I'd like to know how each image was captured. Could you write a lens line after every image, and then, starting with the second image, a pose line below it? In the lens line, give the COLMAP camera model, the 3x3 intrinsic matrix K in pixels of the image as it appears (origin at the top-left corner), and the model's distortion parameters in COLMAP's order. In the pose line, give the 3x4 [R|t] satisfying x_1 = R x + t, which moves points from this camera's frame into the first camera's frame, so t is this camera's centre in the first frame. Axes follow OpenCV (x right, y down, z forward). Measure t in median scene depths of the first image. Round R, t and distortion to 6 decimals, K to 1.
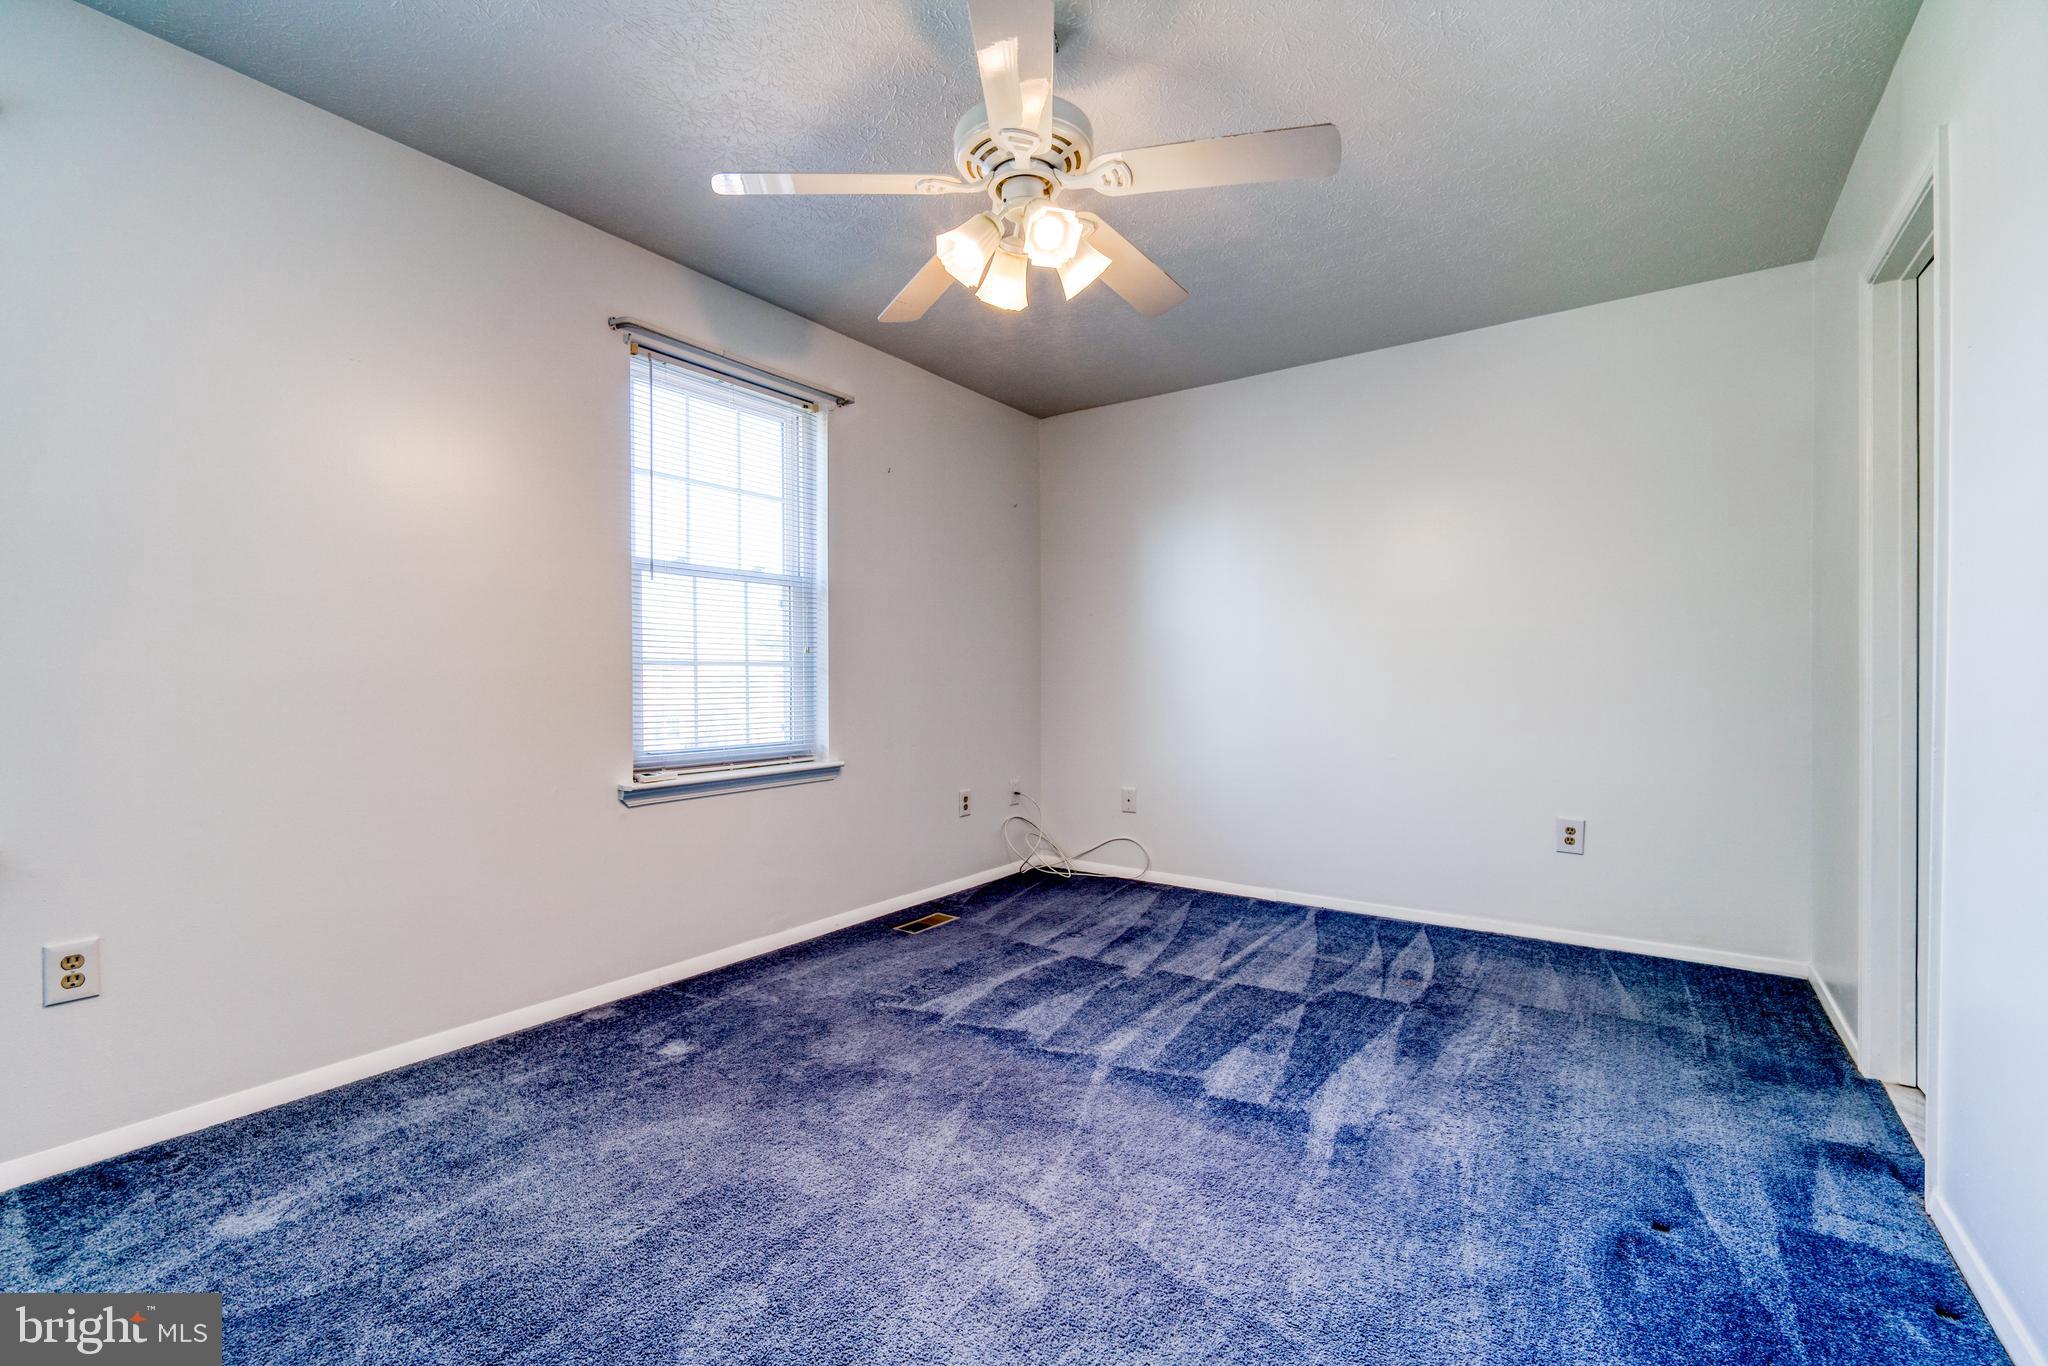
lens RADIAL K [[875.6, 0, 1018.3], [0, 875.6, 685.0], [0, 0, 1]] dist [-0.004980, -0.000310]
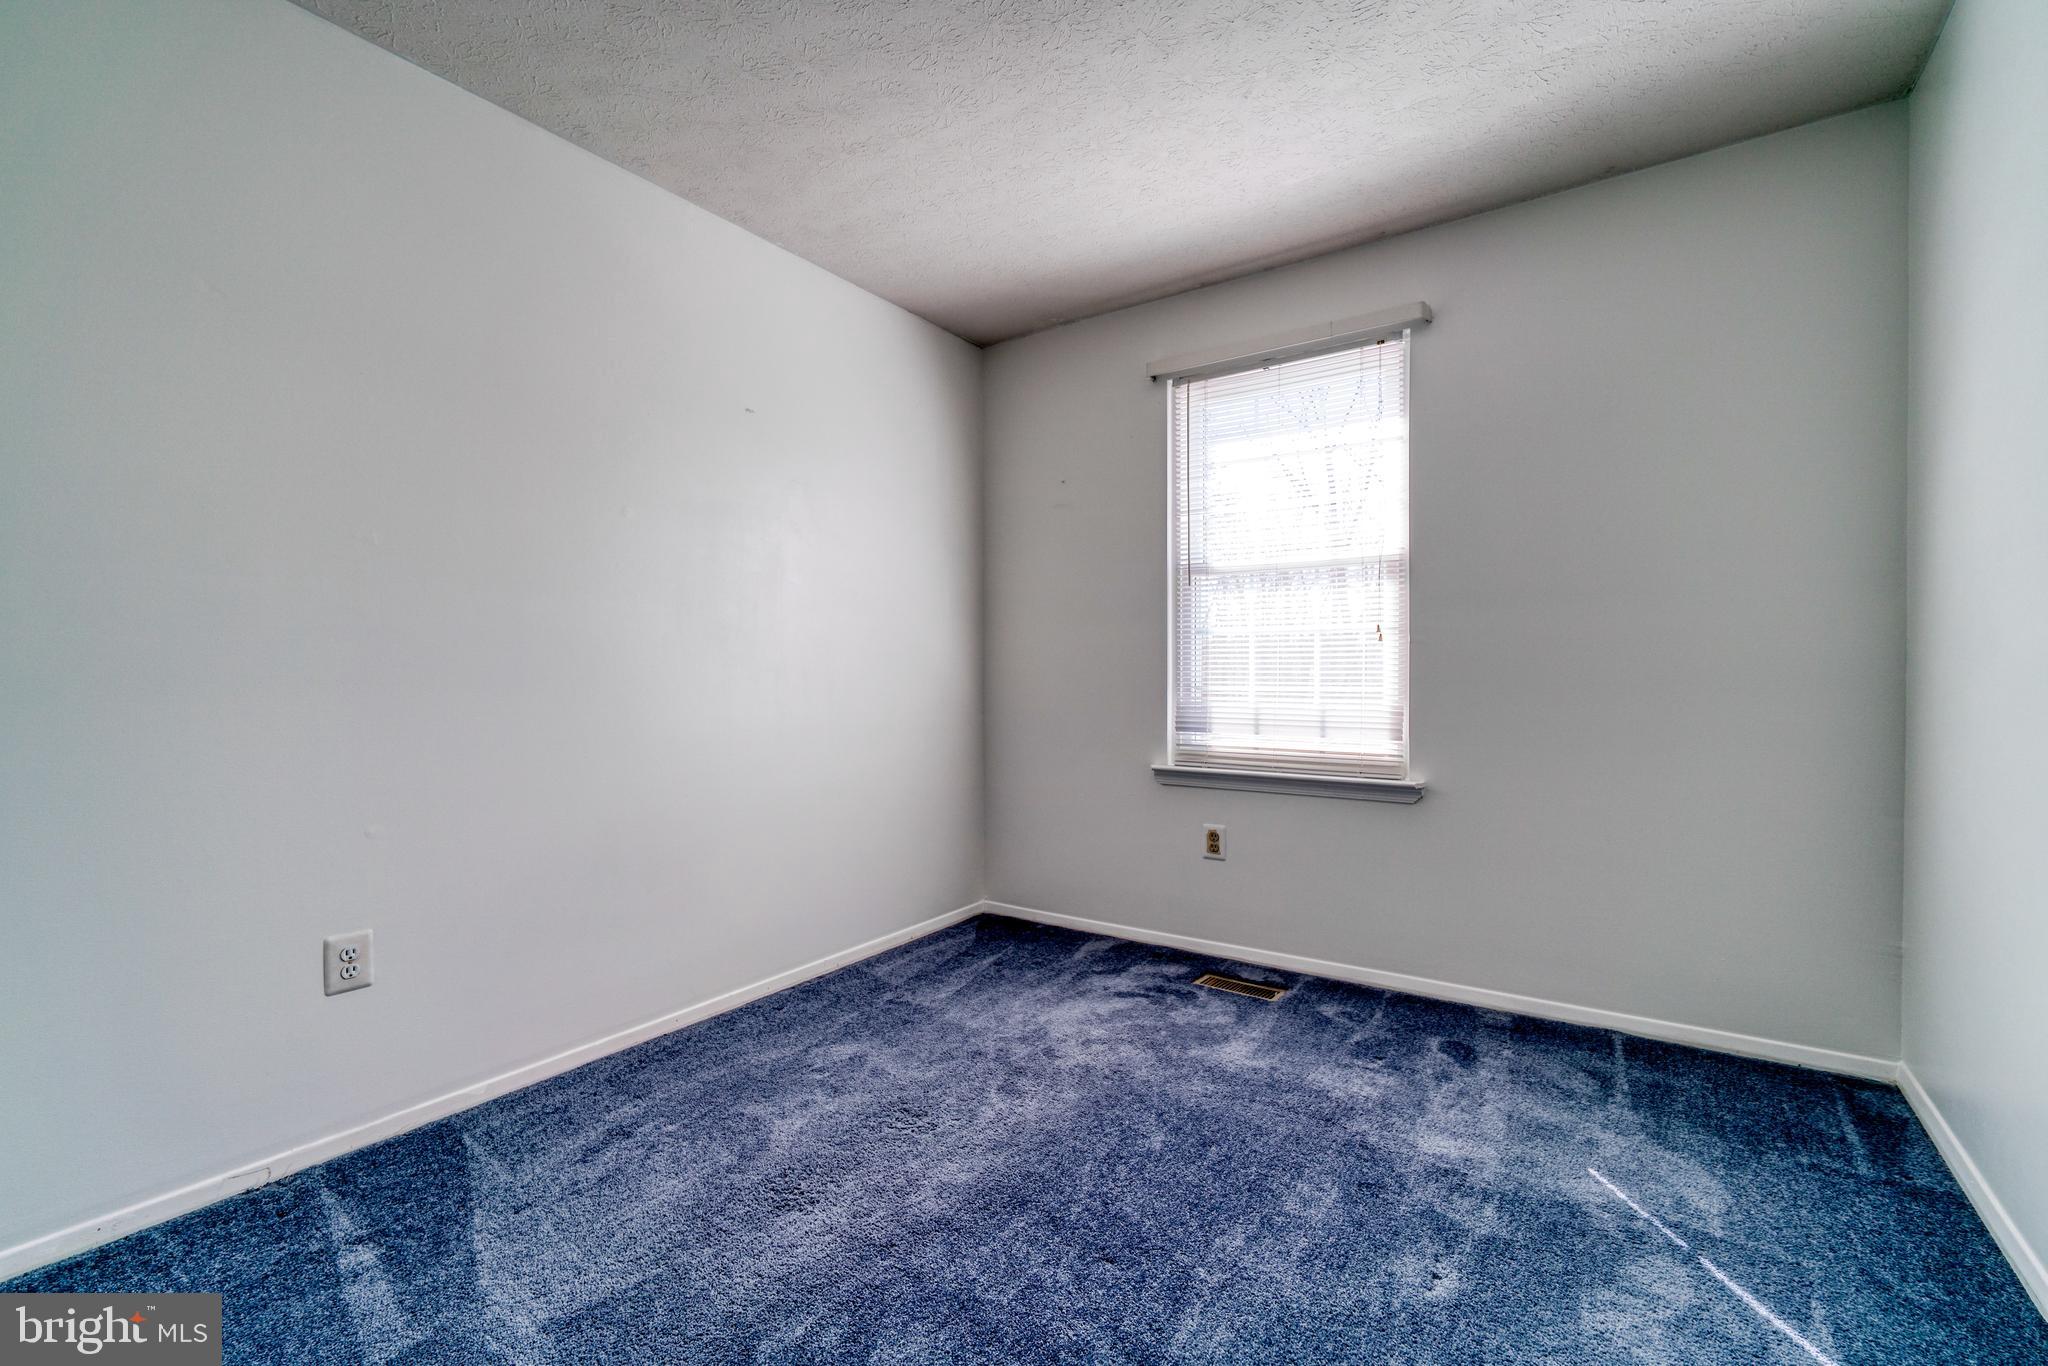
lens RADIAL K [[875.6, 0, 1018.3], [0, 875.6, 685.0], [0, 0, 1]] dist [-0.004980, -0.000310]
pose [[0.004176, 0.045819, -0.998941, 1.094348], [0.013174, 0.998861, 0.045871, -0.078923], [0.999904, -0.013352, 0.003567, 1.193617]]
